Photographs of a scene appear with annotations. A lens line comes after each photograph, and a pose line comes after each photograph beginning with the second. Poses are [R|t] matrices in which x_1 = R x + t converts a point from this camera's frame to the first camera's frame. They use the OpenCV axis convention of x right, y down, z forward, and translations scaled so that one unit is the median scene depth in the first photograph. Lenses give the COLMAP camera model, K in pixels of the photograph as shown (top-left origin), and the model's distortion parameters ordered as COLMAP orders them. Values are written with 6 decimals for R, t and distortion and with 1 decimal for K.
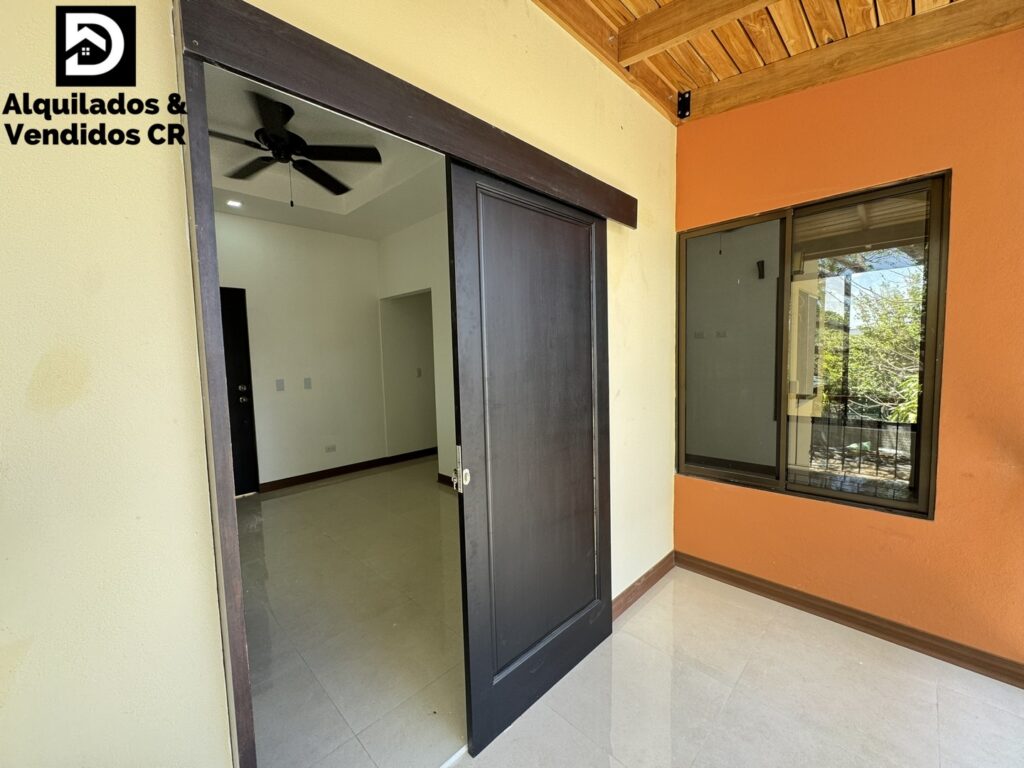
lens RADIAL K [[412.1, 0, 509.8], [0, 412.1, 384.8], [0, 0, 1]] dist [0.000853, 0.000560]
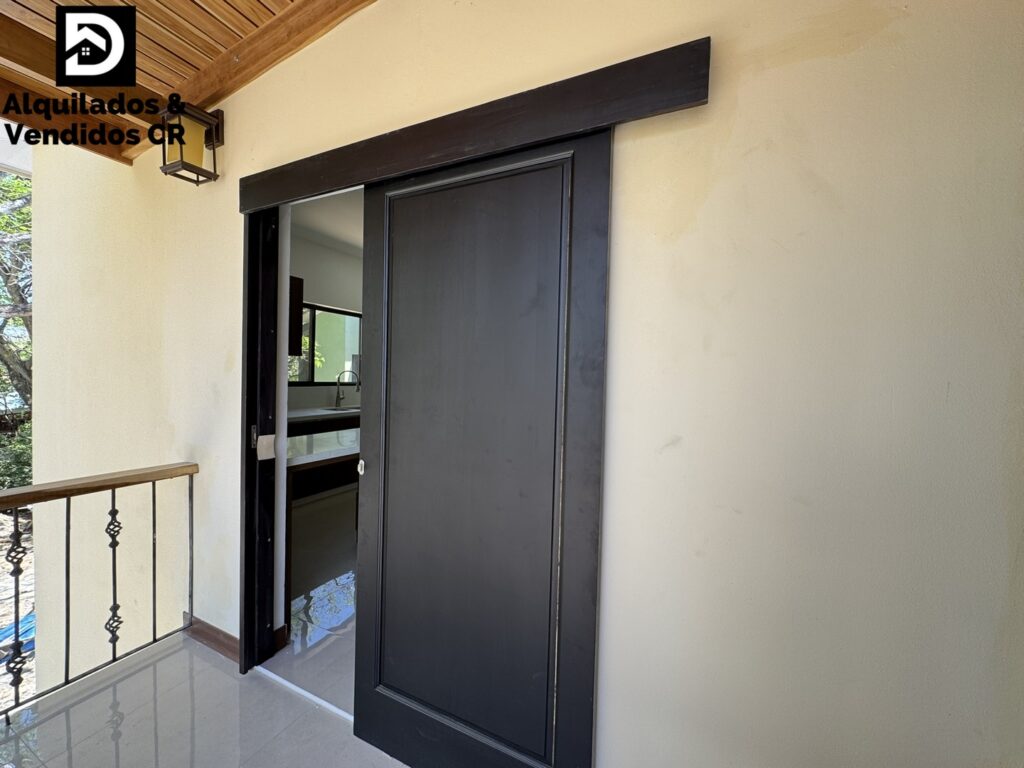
lens RADIAL K [[412.1, 0, 509.8], [0, 412.1, 384.8], [0, 0, 1]] dist [0.000853, 0.000560]
pose [[0.328299, 0.055505, -0.942942, 0.899886], [-0.101963, 0.994521, 0.023041, -0.052374], [0.939055, 0.088581, 0.332159, 0.850193]]
